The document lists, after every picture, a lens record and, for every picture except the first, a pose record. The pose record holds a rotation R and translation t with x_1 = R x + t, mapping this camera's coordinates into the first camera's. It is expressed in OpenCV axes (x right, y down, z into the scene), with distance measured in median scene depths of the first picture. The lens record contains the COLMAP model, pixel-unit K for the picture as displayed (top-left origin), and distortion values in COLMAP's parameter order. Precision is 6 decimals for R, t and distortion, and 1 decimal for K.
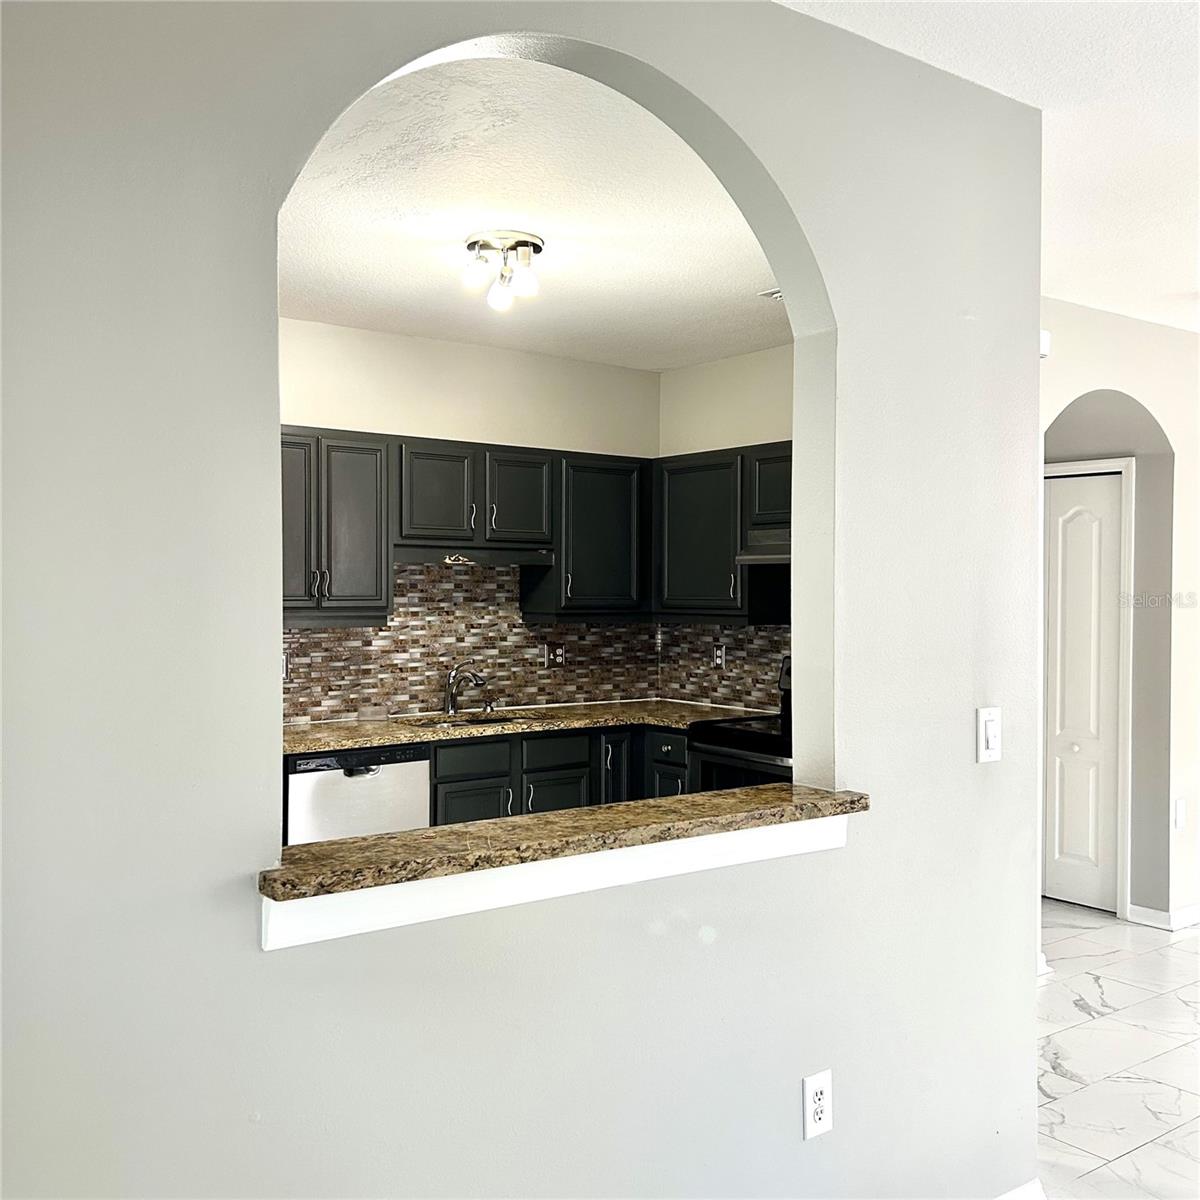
lens RADIAL K [[1191.7, 0, 600.0], [0, 1191.7, 600.0], [0, 0, 1]] dist [0.054797, -0.072319]
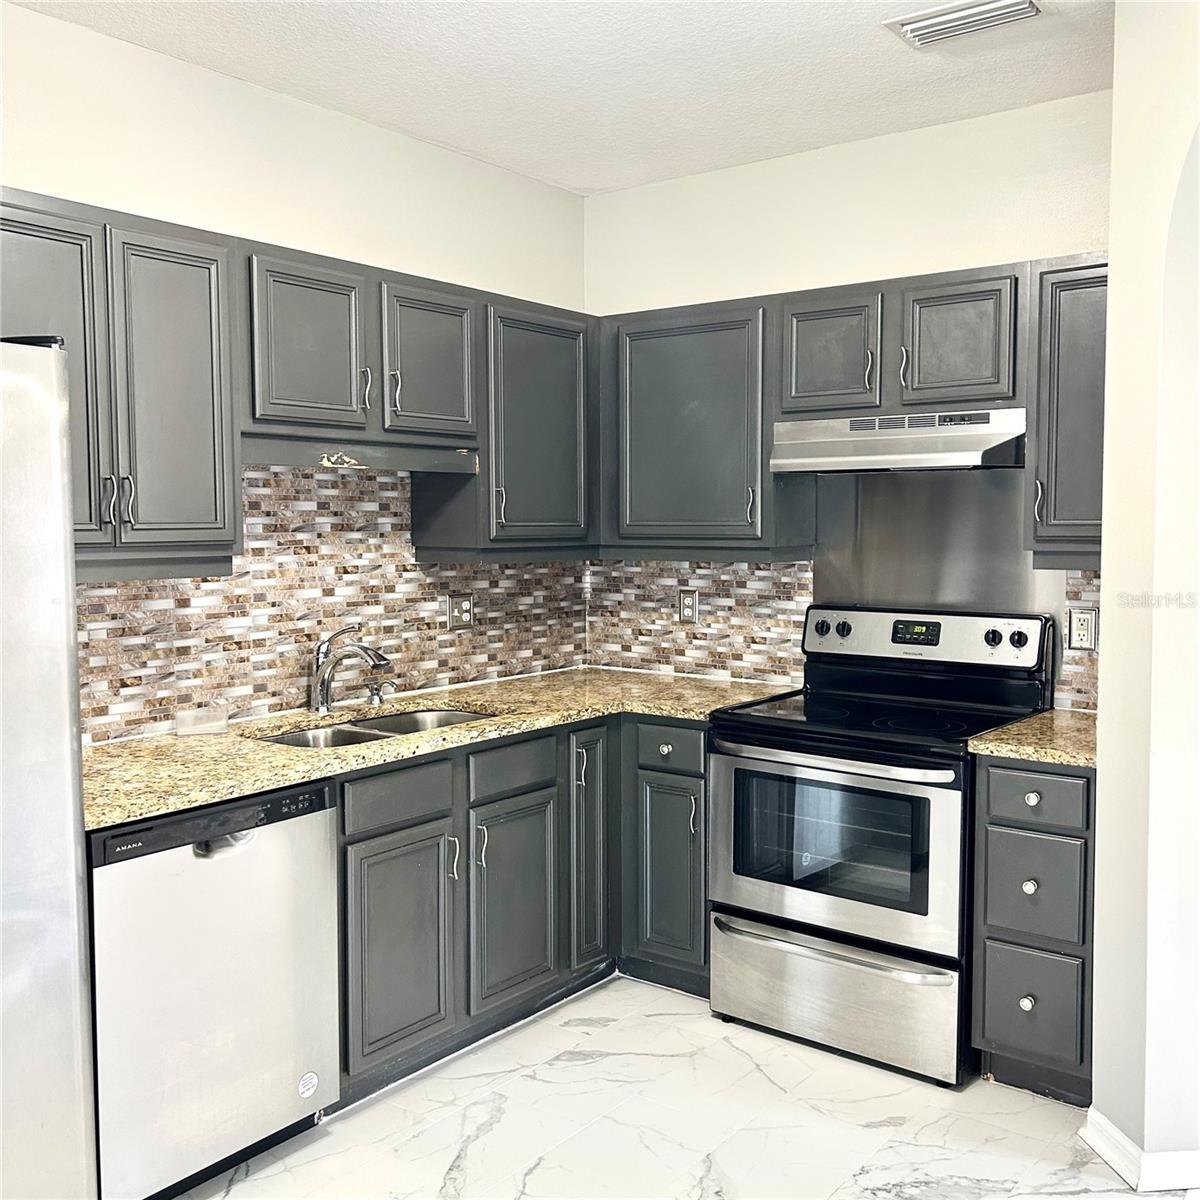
lens RADIAL K [[1195.8, 0, 613.4], [0, 1195.8, 603.0], [0, 0, 1]] dist [0.083029, -0.172070]
pose [[0.962837, -0.025206, 0.268906, -0.149763], [0.008564, 0.997984, 0.062882, 0.000622], [-0.269949, -0.058242, 0.961112, 0.369475]]
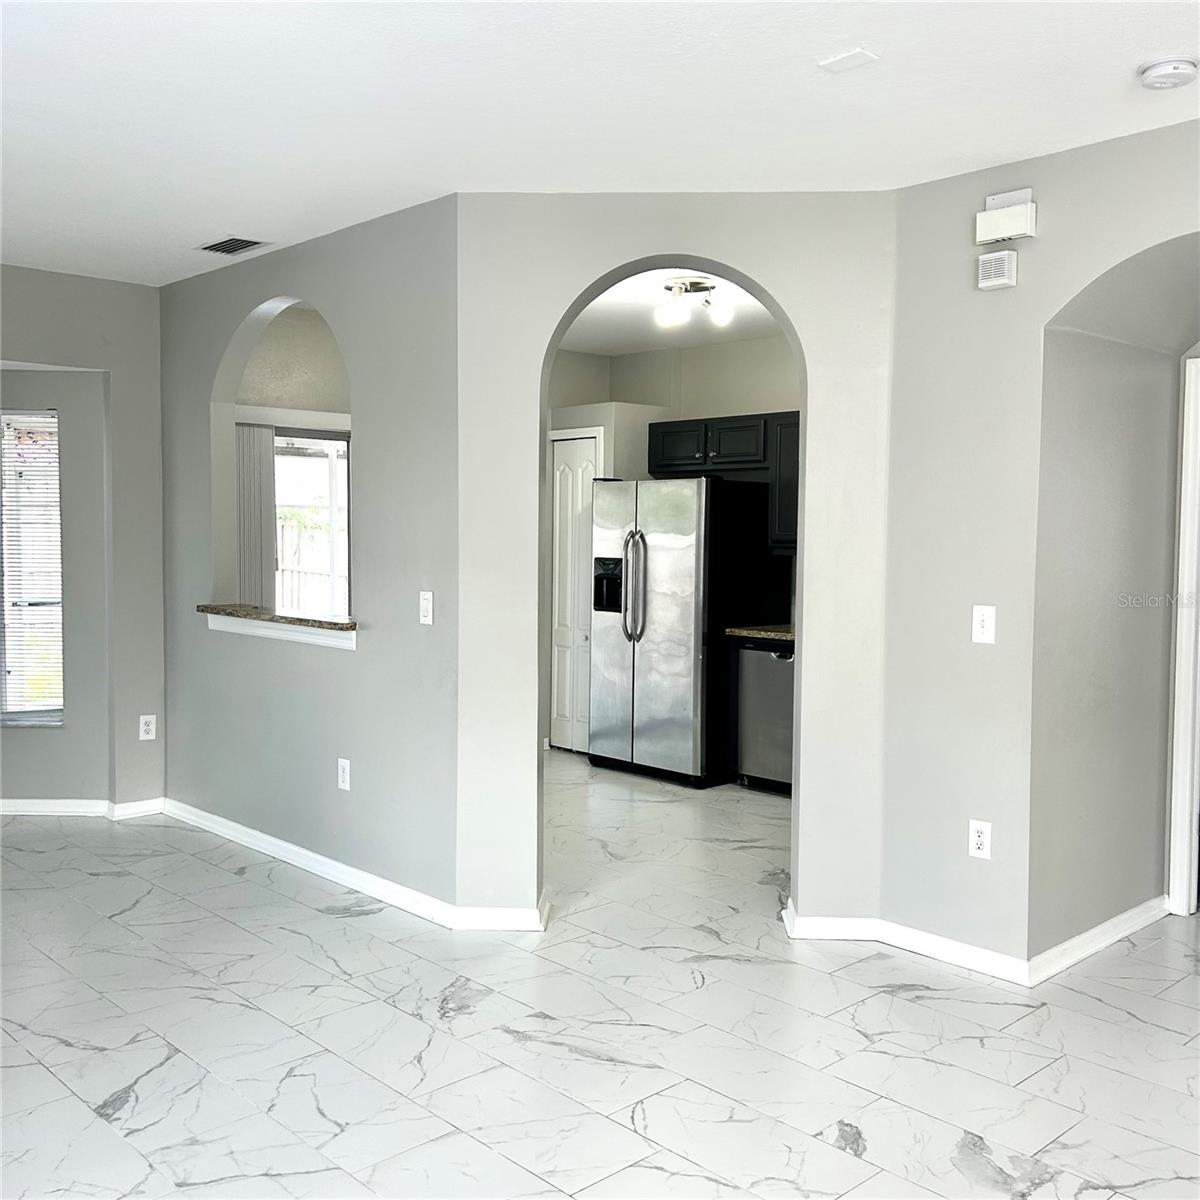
lens RADIAL K [[1194.6, 0, 609.1], [0, 1194.6, 596.5], [0, 0, 1]] dist [0.125383, -0.215897]
pose [[0.116067, 0.050487, -0.991957, 1.026924], [-0.021527, 0.998601, 0.048306, 0.007433], [0.993008, 0.015747, 0.116992, 0.548762]]
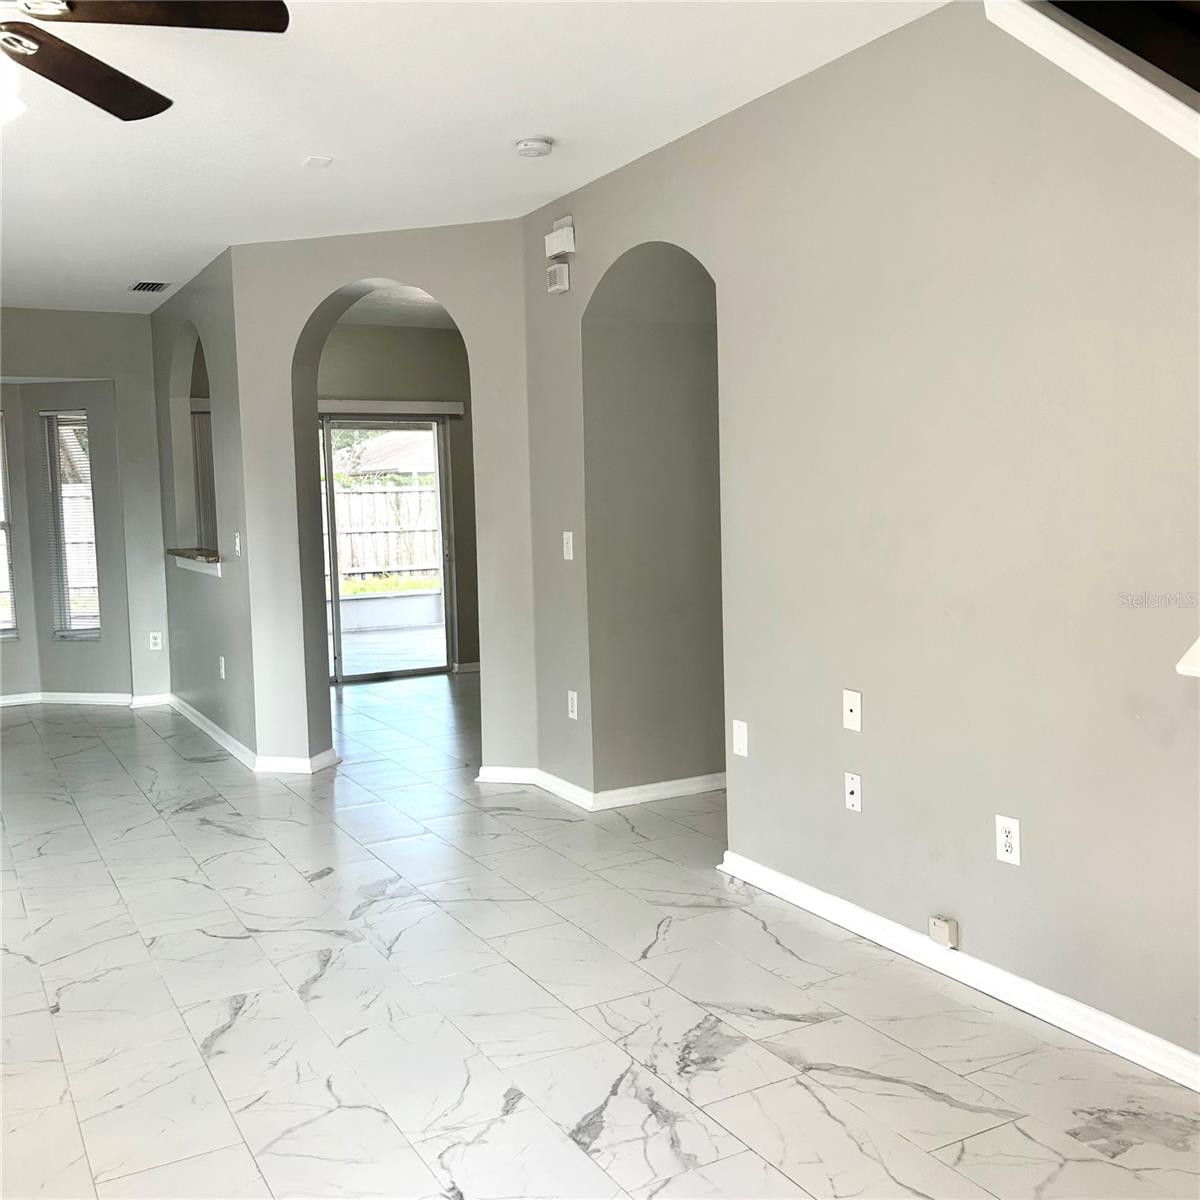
lens RADIAL K [[1195.8, 0, 613.4], [0, 1195.8, 603.0], [0, 0, 1]] dist [0.083029, -0.172070]
pose [[-0.134332, 0.091042, -0.986745, 1.294457], [0.012567, 0.995847, 0.090171, 0.014653], [0.990857, -0.000287, -0.134918, 1.045474]]
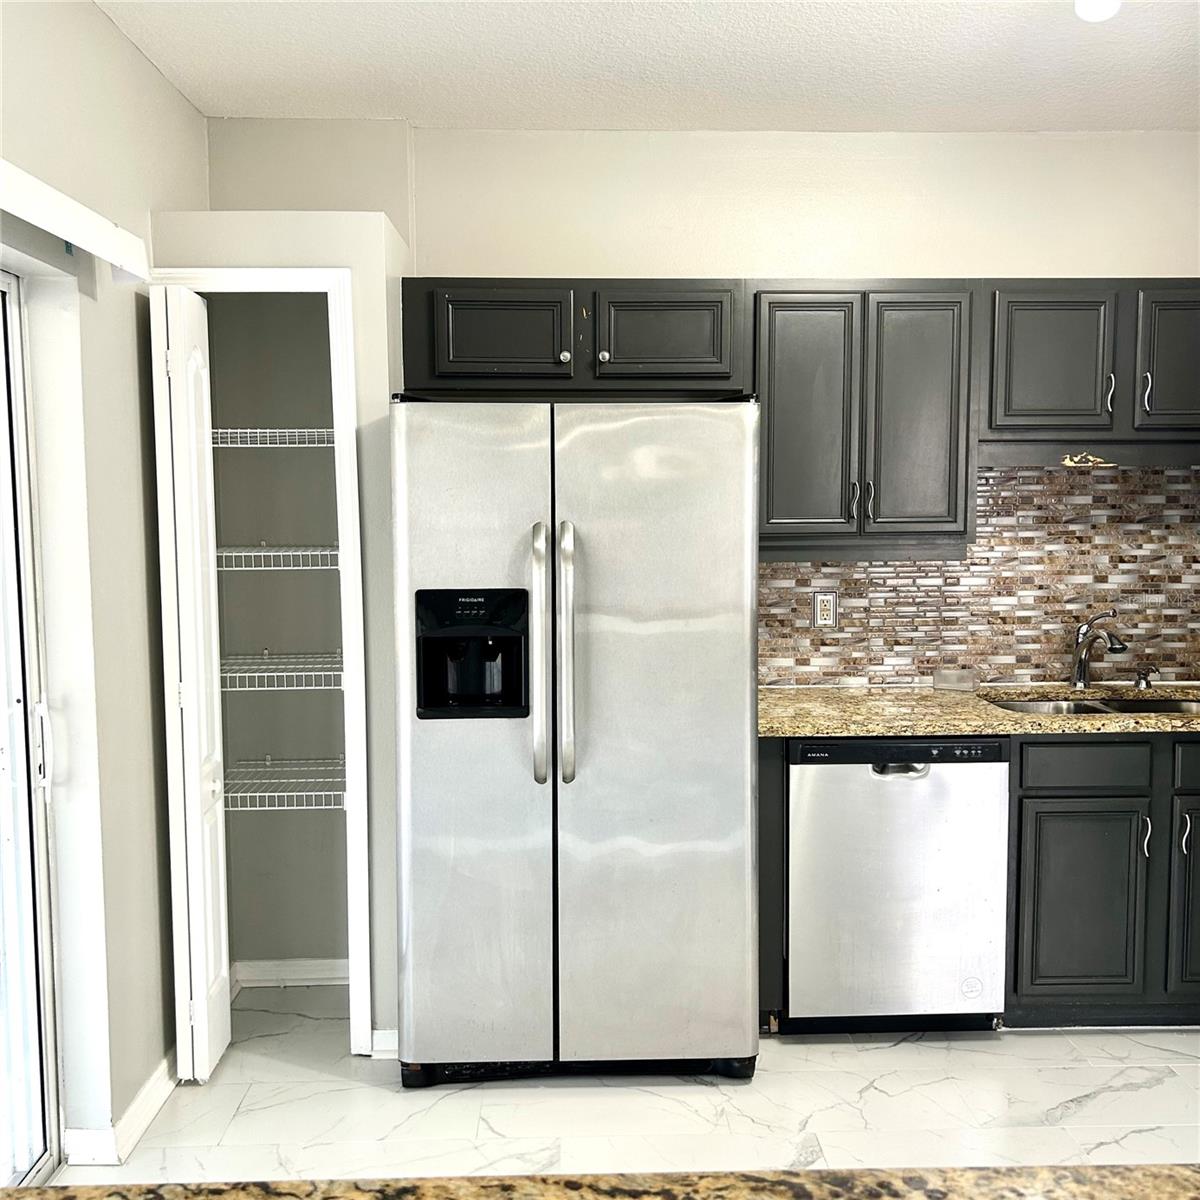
lens RADIAL K [[1202.3, 0, 613.9], [0, 1202.3, 600.9], [0, 0, 1]] dist [0.046197, -0.057202]
pose [[0.816163, 0.041330, -0.576342, 0.056995], [0.001804, 0.997252, 0.074068, -0.006185], [0.577819, -0.061491, 0.813845, 0.290739]]
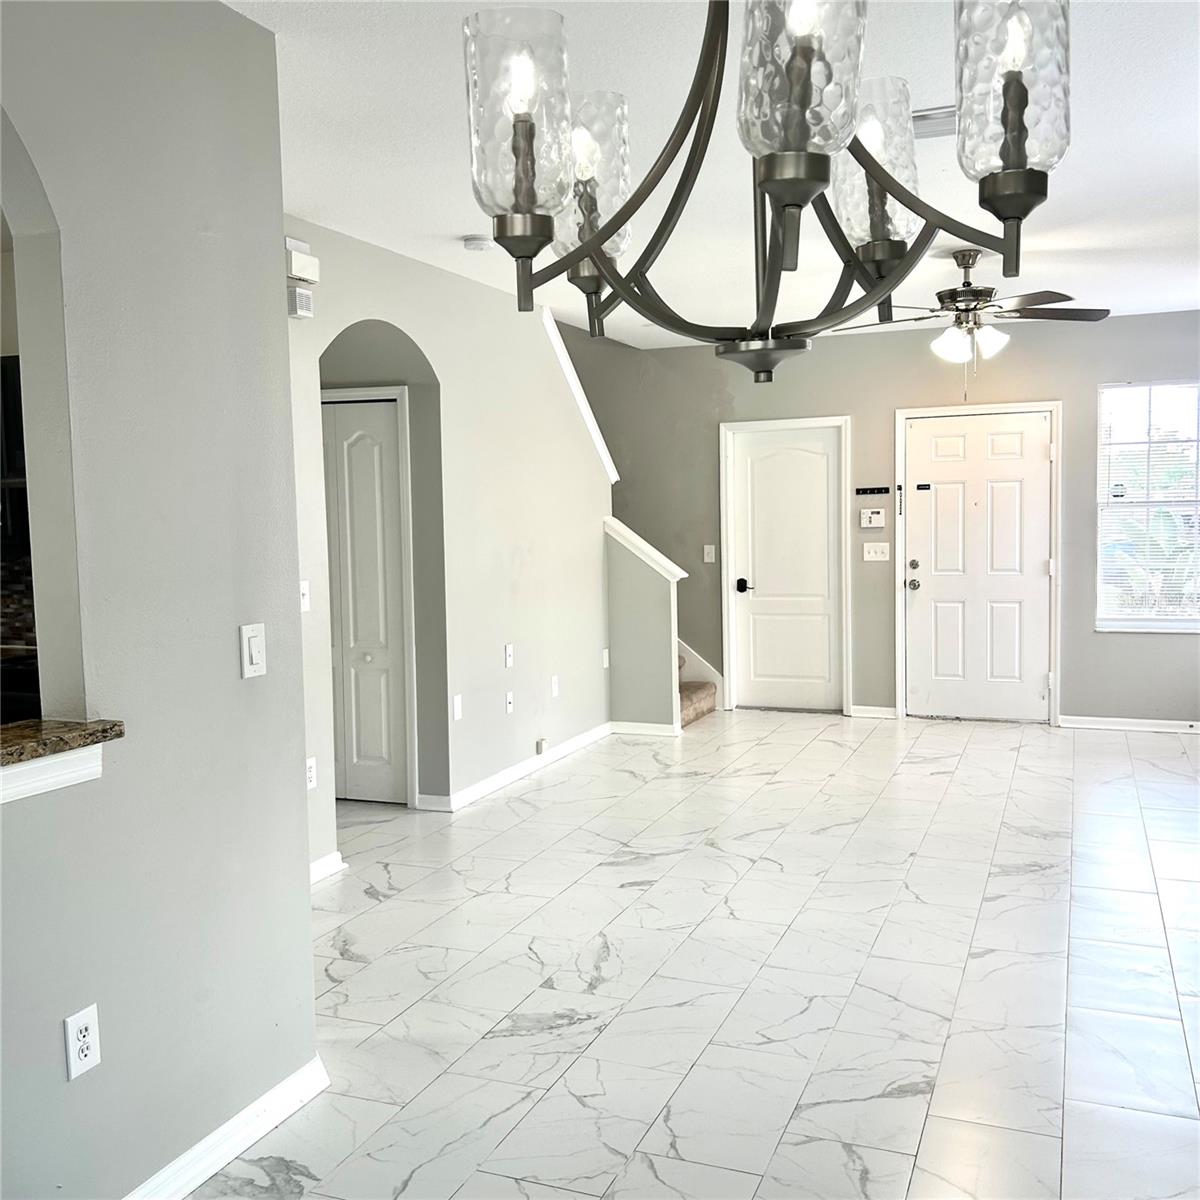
lens RADIAL K [[1191.7, 0, 600.0], [0, 1191.7, 600.0], [0, 0, 1]] dist [0.054797, -0.072319]
pose [[0.859058, -0.057901, 0.508594, 0.035228], [0.026571, 0.997286, 0.068657, 0.003788], [-0.511189, -0.045466, 0.858265, -0.018521]]
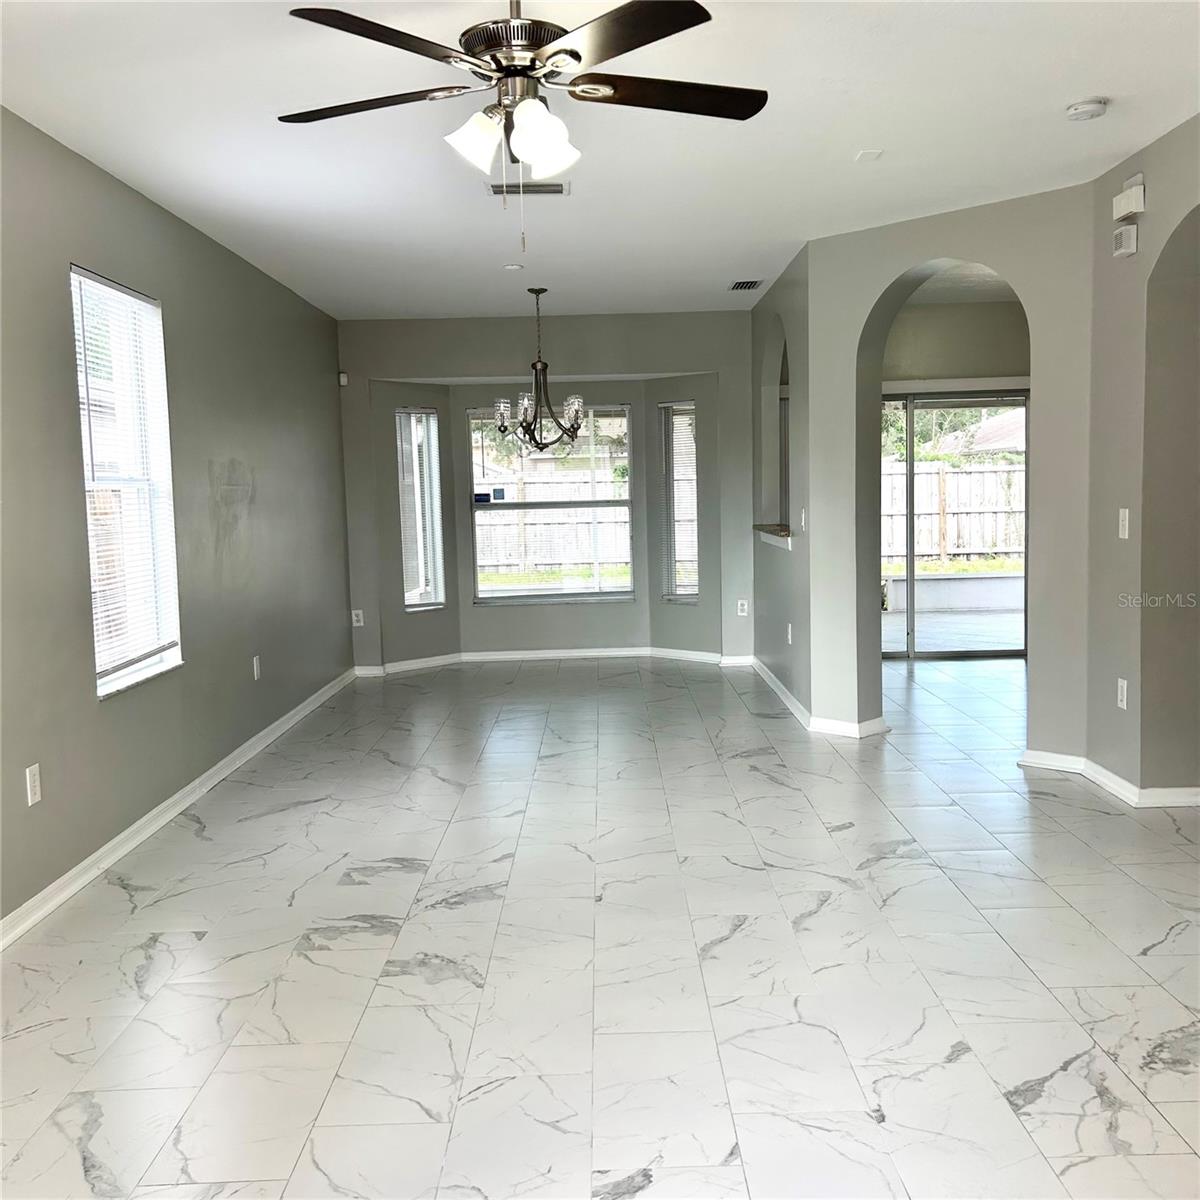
lens RADIAL K [[1195.8, 0, 613.4], [0, 1195.8, 603.0], [0, 0, 1]] dist [0.083029, -0.172070]
pose [[-0.600021, 0.088090, -0.795120, 1.311039], [0.015893, 0.995035, 0.098245, 0.019012], [0.799827, 0.046312, -0.598442, 1.123503]]
